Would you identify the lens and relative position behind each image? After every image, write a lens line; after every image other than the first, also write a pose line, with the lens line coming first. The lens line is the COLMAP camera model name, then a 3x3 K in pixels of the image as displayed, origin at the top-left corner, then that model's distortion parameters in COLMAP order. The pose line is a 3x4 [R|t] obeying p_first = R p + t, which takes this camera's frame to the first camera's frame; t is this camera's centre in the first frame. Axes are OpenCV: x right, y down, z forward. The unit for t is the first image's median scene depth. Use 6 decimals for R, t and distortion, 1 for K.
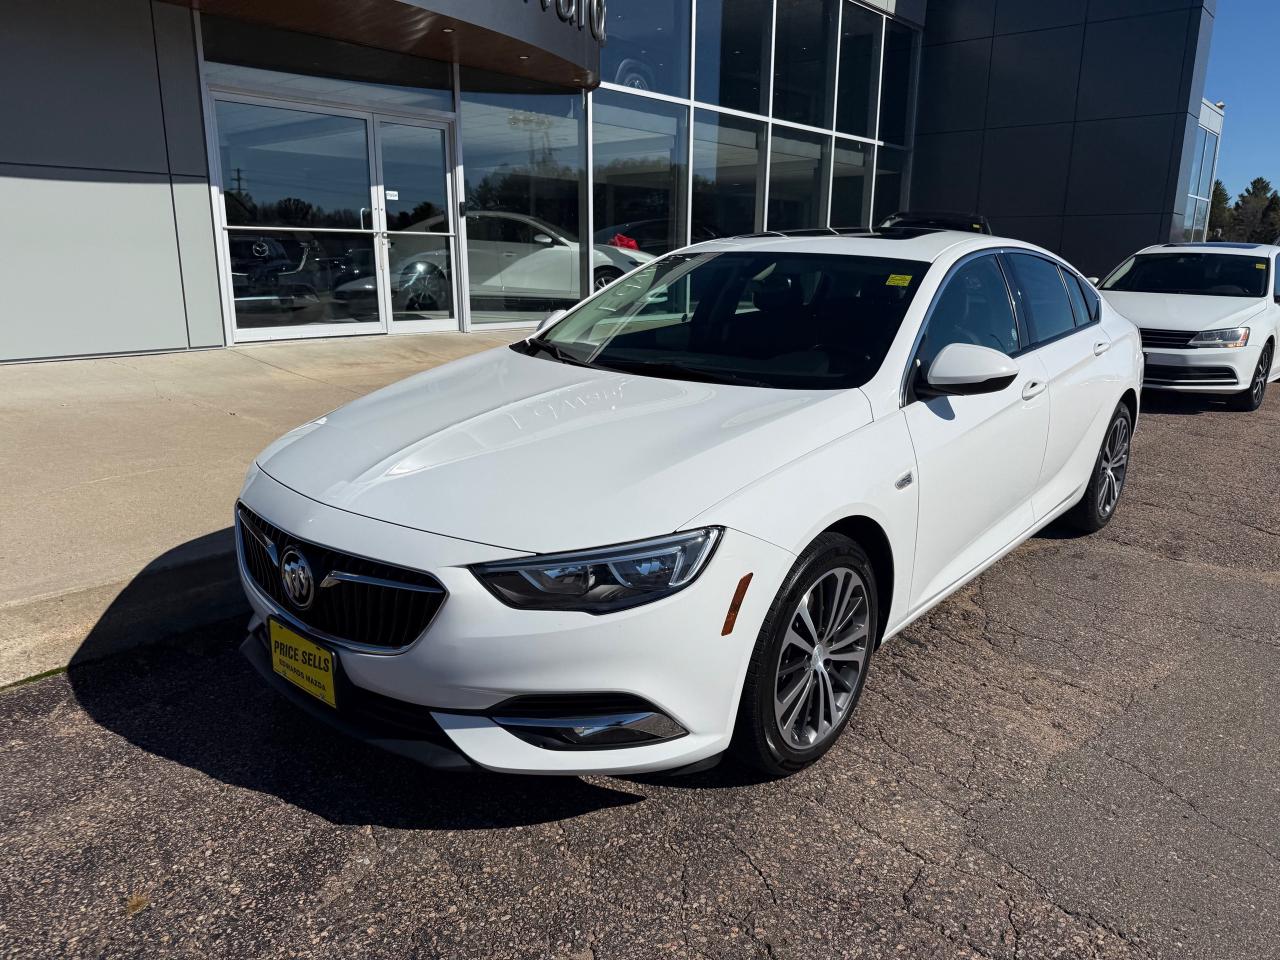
lens RADIAL K [[901.6, 0, 656.9], [0, 901.6, 499.2], [0, 0, 1]] dist [0.025270, -0.036492]
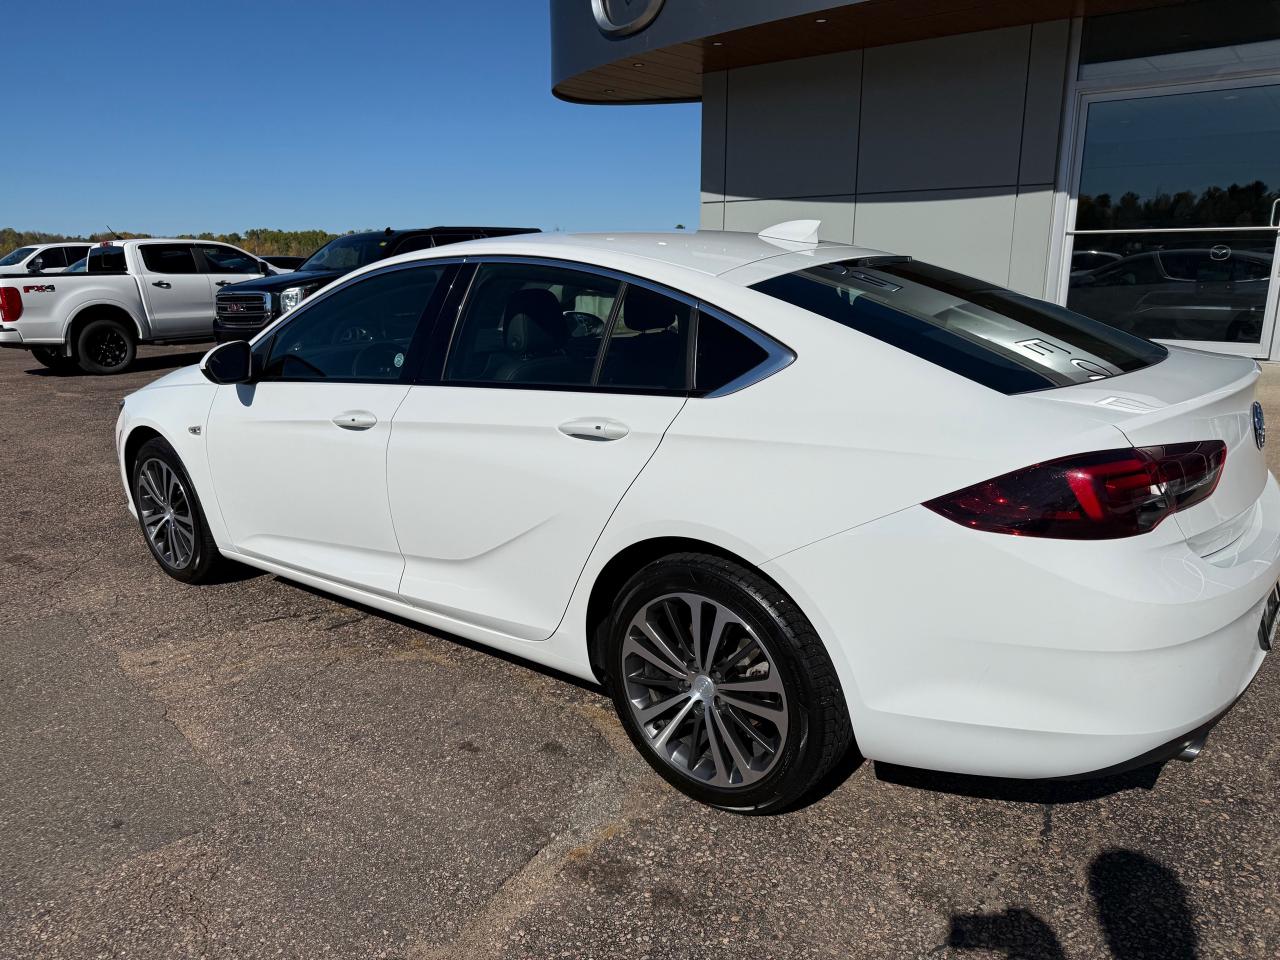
lens RADIAL K [[901.6, 0, 625.0], [0, 901.6, 505.3], [0, 0, 1]] dist [0.025270, -0.036492]
pose [[0.008224, 0.254862, -0.966942, 0.603450], [-0.249393, 0.936942, 0.244833, -0.151966], [0.968367, 0.239136, 0.071266, 0.569982]]
